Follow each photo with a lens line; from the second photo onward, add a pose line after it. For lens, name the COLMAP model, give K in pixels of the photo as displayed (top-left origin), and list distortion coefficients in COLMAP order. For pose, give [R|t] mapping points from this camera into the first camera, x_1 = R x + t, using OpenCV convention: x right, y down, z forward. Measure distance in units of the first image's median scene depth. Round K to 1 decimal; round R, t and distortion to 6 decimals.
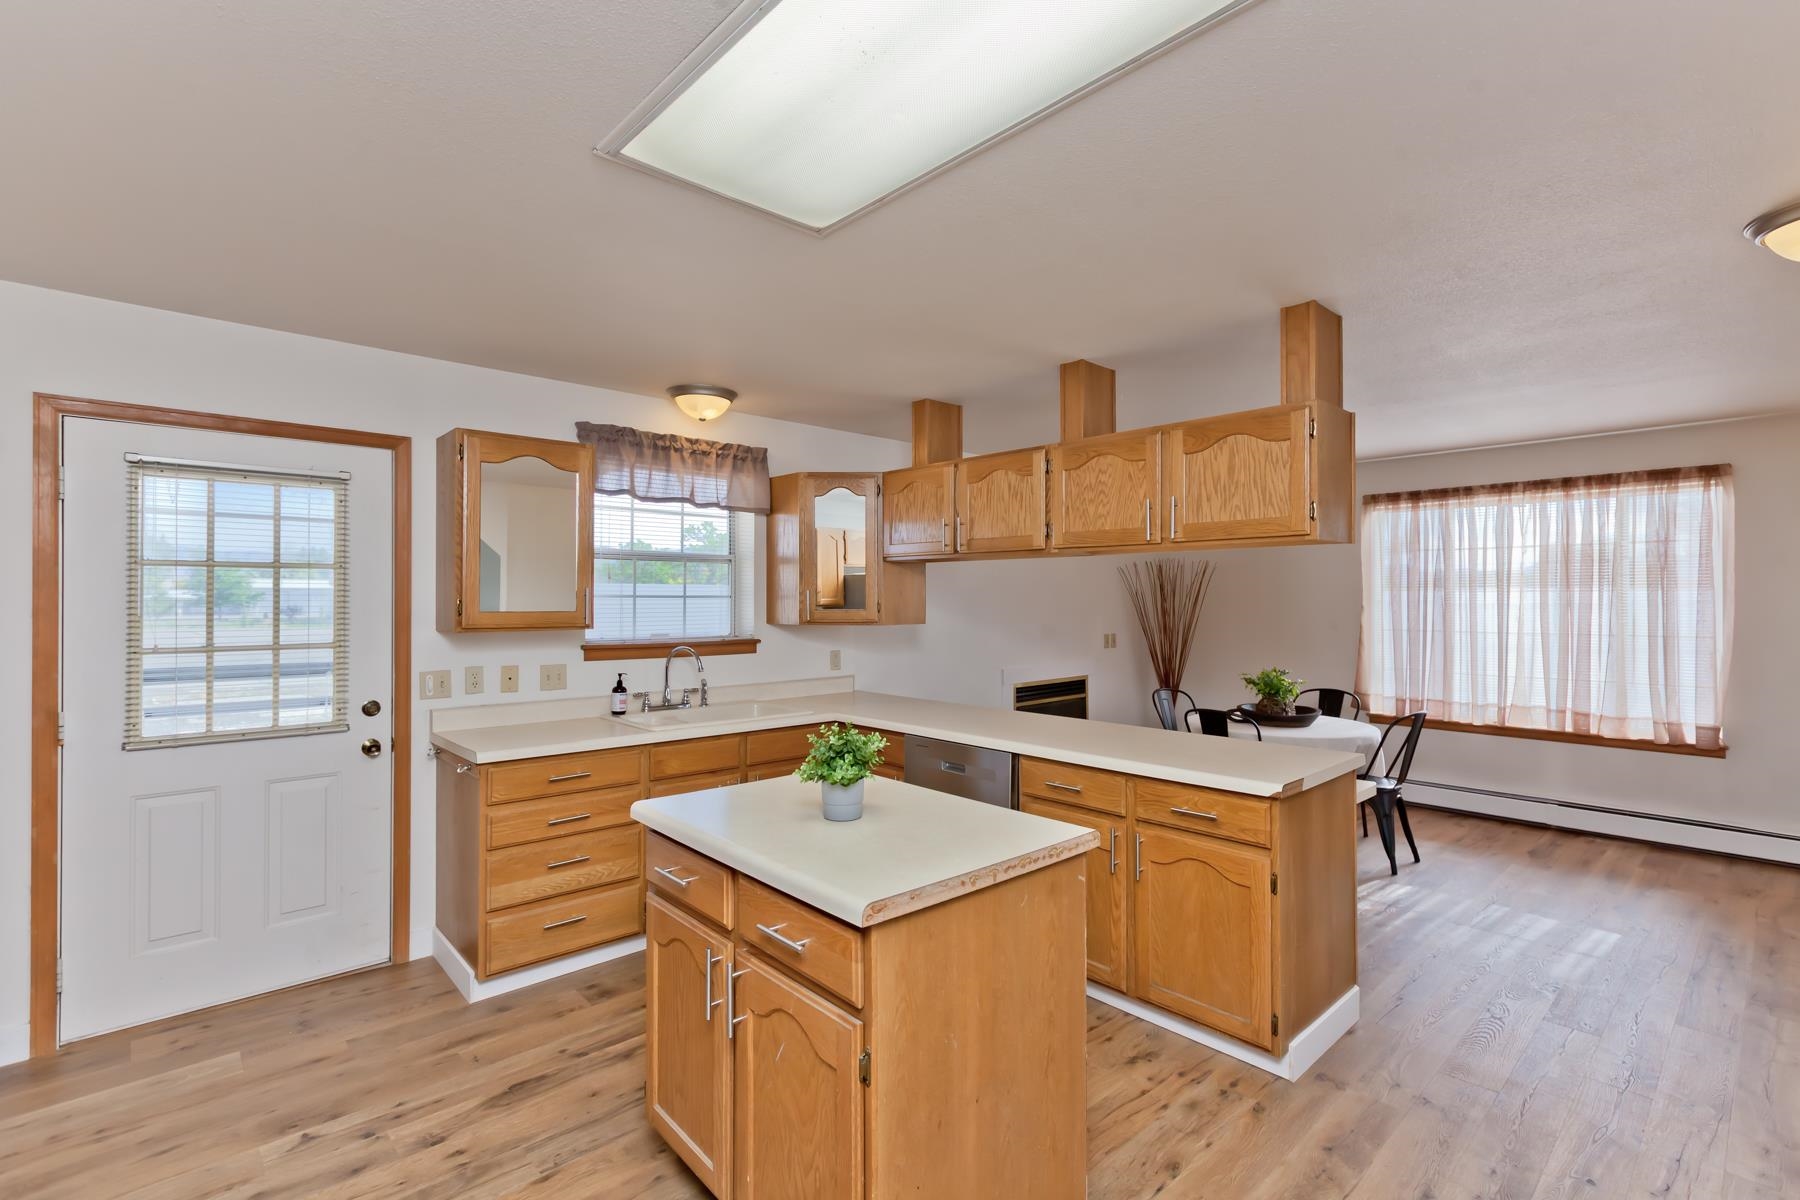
lens RADIAL K [[818.3, 0, 910.2], [0, 818.3, 588.0], [0, 0, 1]] dist [0.000022, -0.000369]
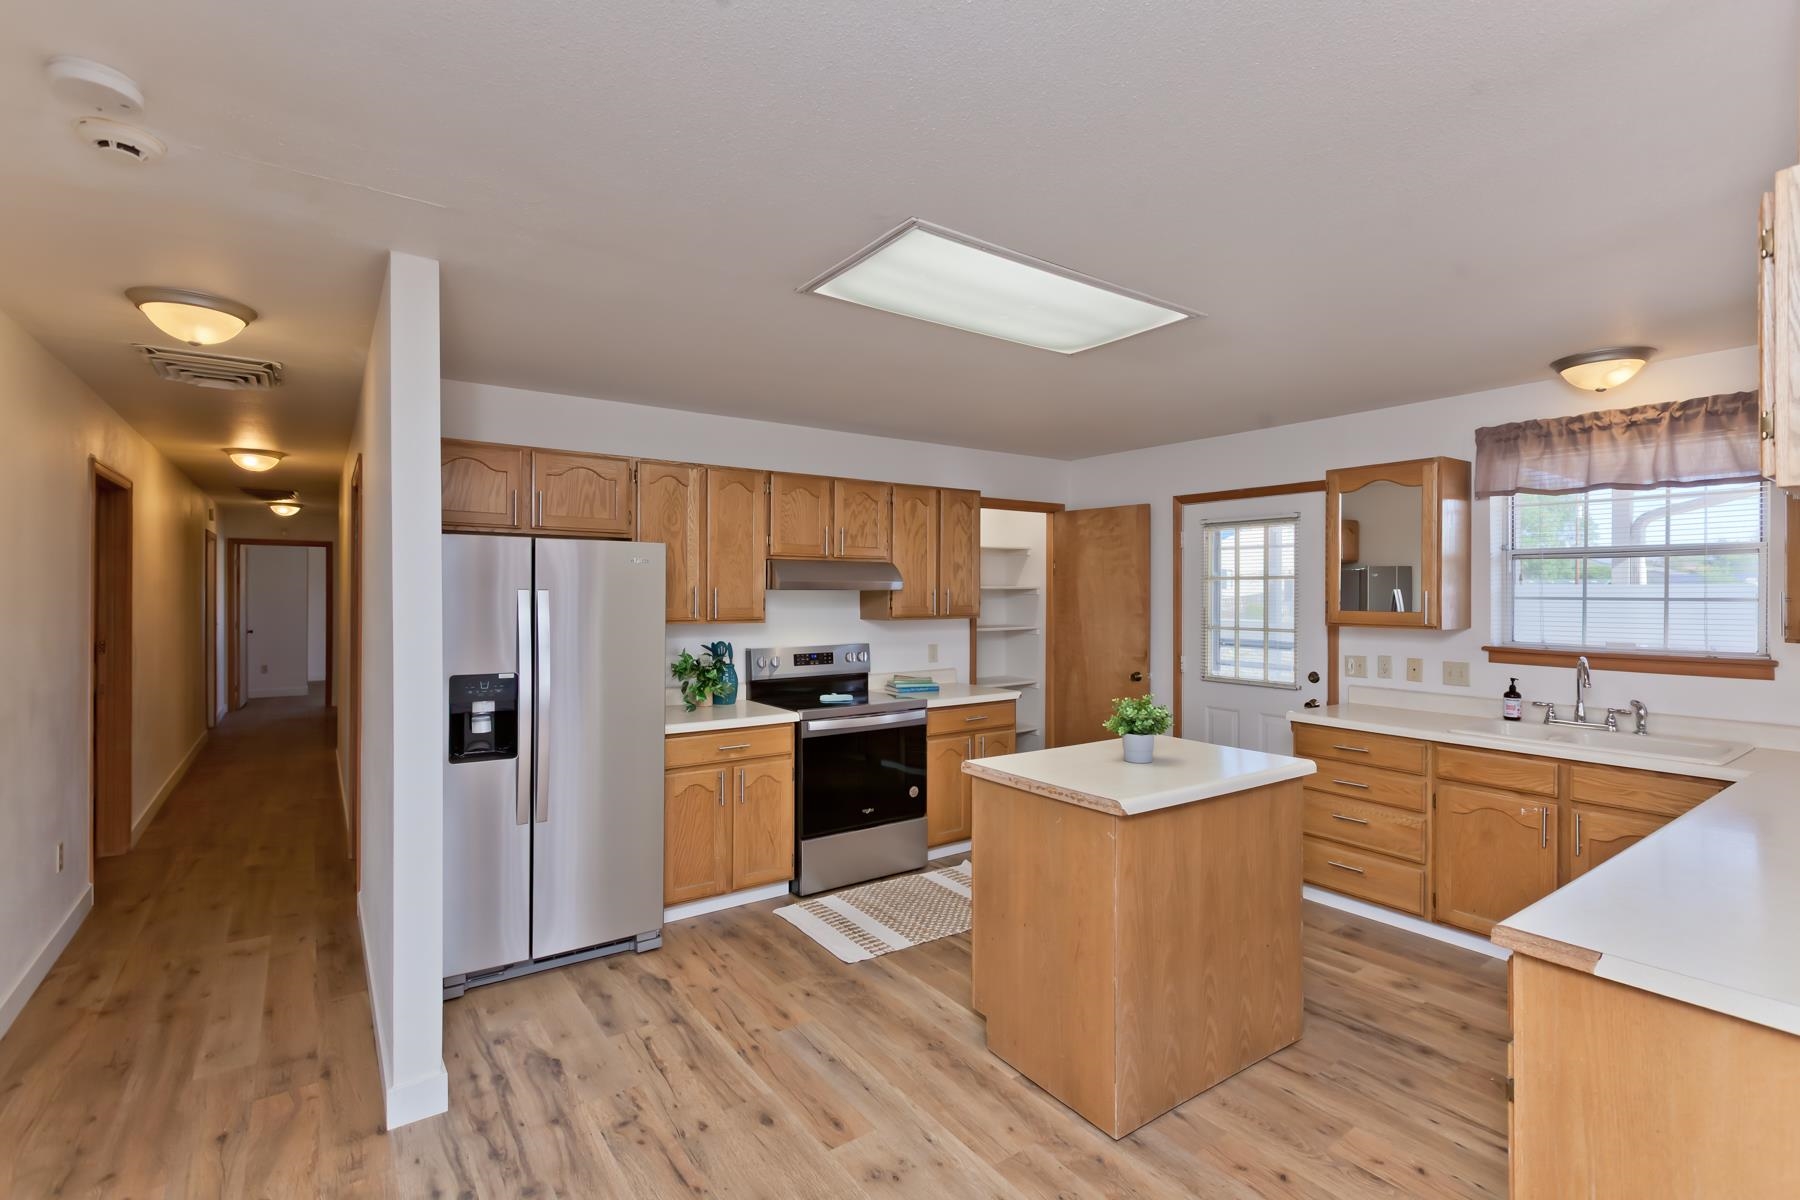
lens RADIAL K [[822.5, 0, 910.6], [0, 822.5, 592.7], [0, 0, 1]] dist [0.003933, -0.000809]
pose [[-0.114344, 0.002404, -0.993438, 0.699217], [0.013663, 0.999906, 0.000847, -0.007648], [0.993347, -0.013477, -0.114366, 0.402377]]
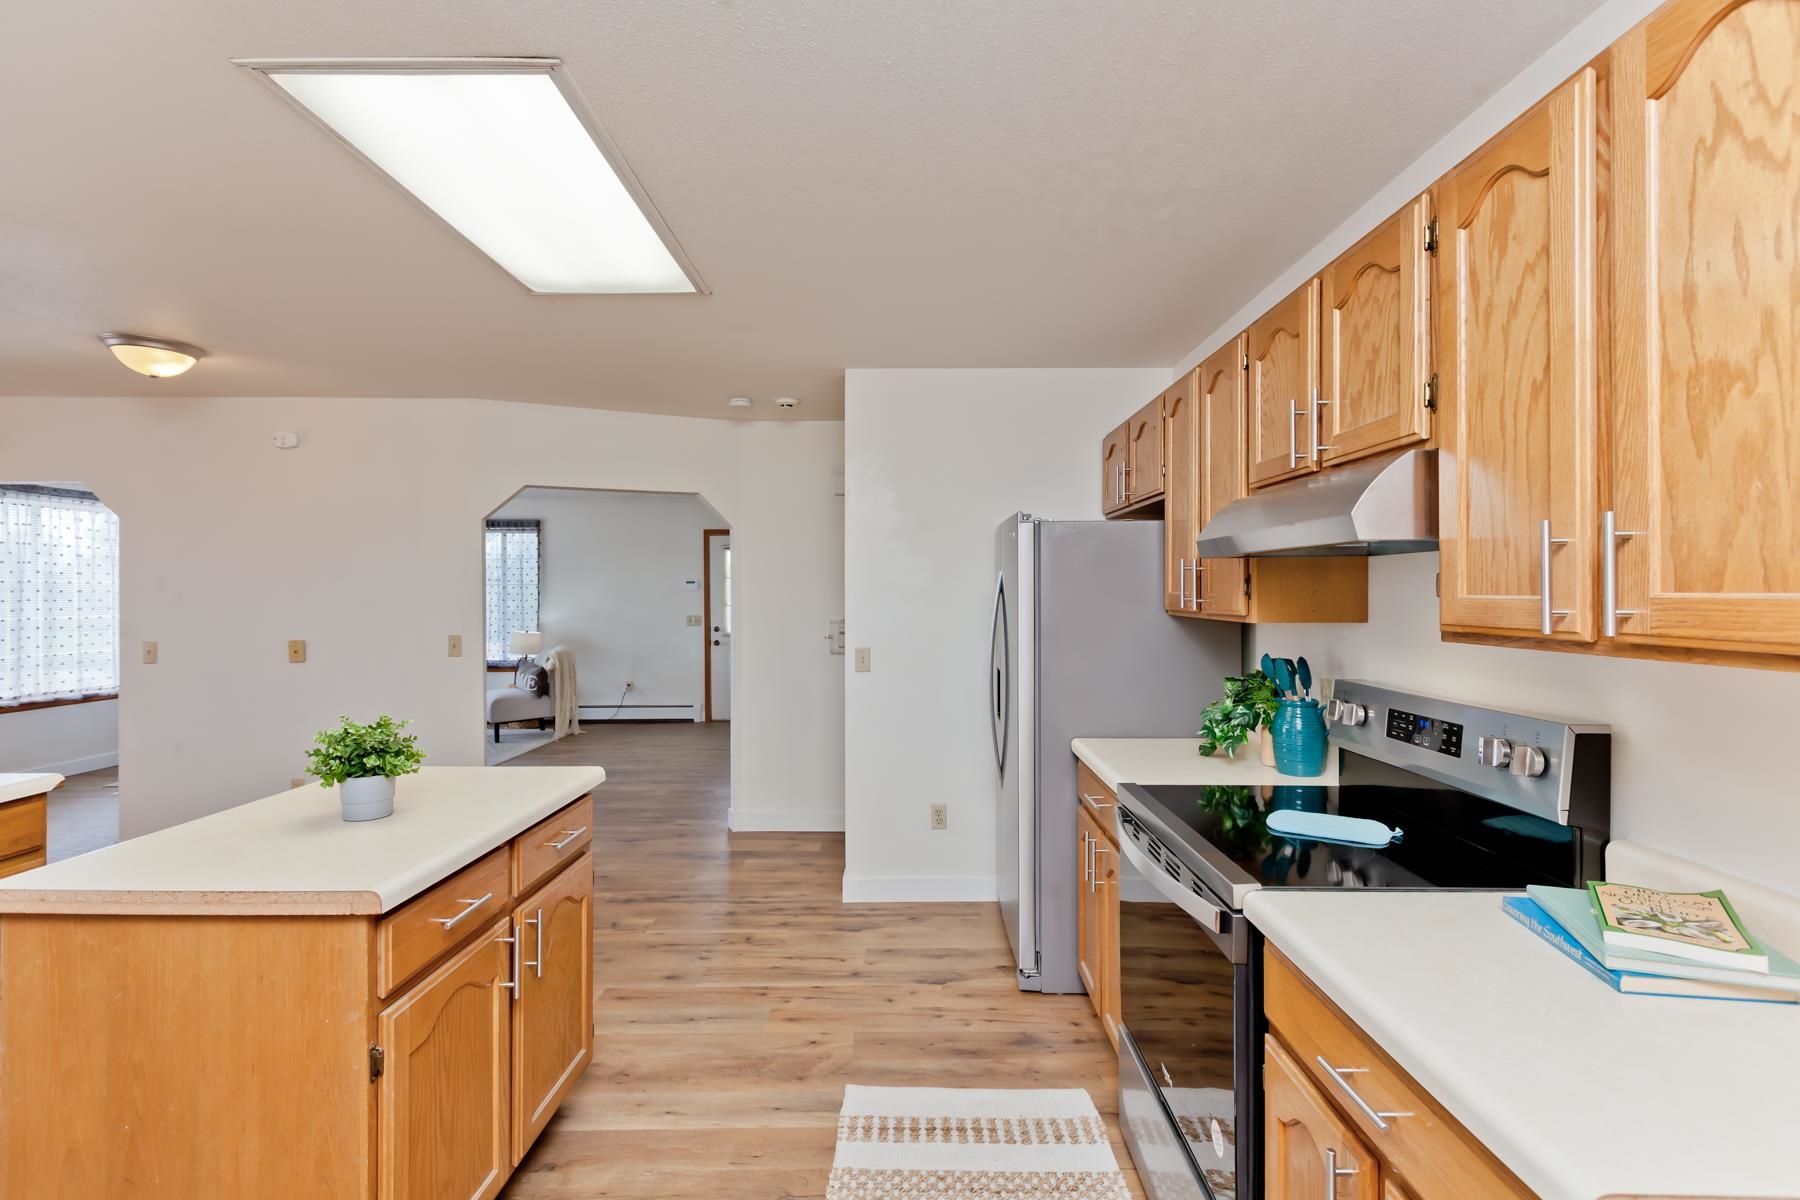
lens RADIAL K [[818.3, 0, 910.2], [0, 818.3, 588.0], [0, 0, 1]] dist [0.000022, -0.000369]
pose [[-0.741975, 0.008744, 0.670370, -0.591172], [-0.004705, 0.999822, -0.018249, 0.018653], [-0.670411, -0.016694, -0.741802, 0.658729]]
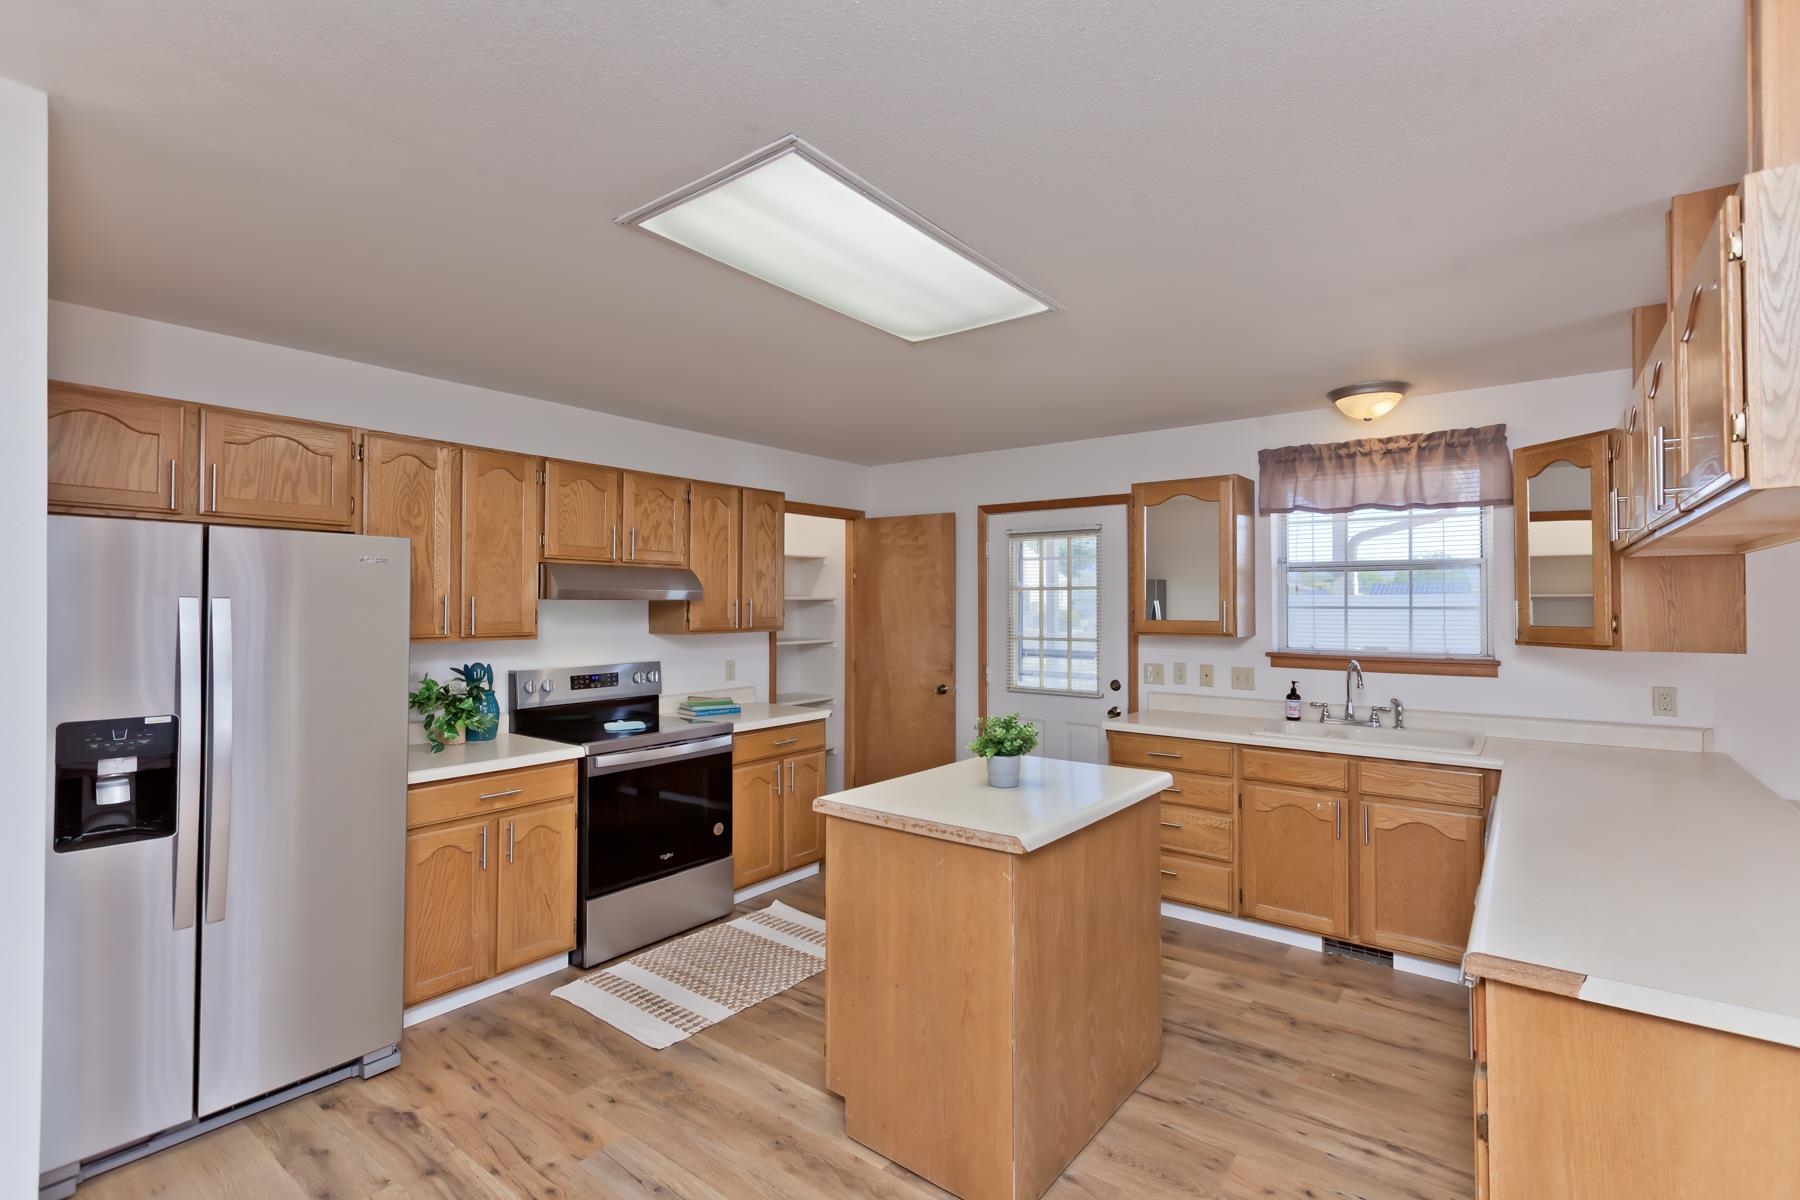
lens RADIAL K [[822.5, 0, 910.6], [0, 822.5, 592.7], [0, 0, 1]] dist [0.003933, -0.000809]
pose [[0.181151, -0.012743, -0.983373, 0.598411], [0.014064, 0.999847, -0.010366, -0.005389], [0.983355, -0.011952, 0.181303, 0.324089]]
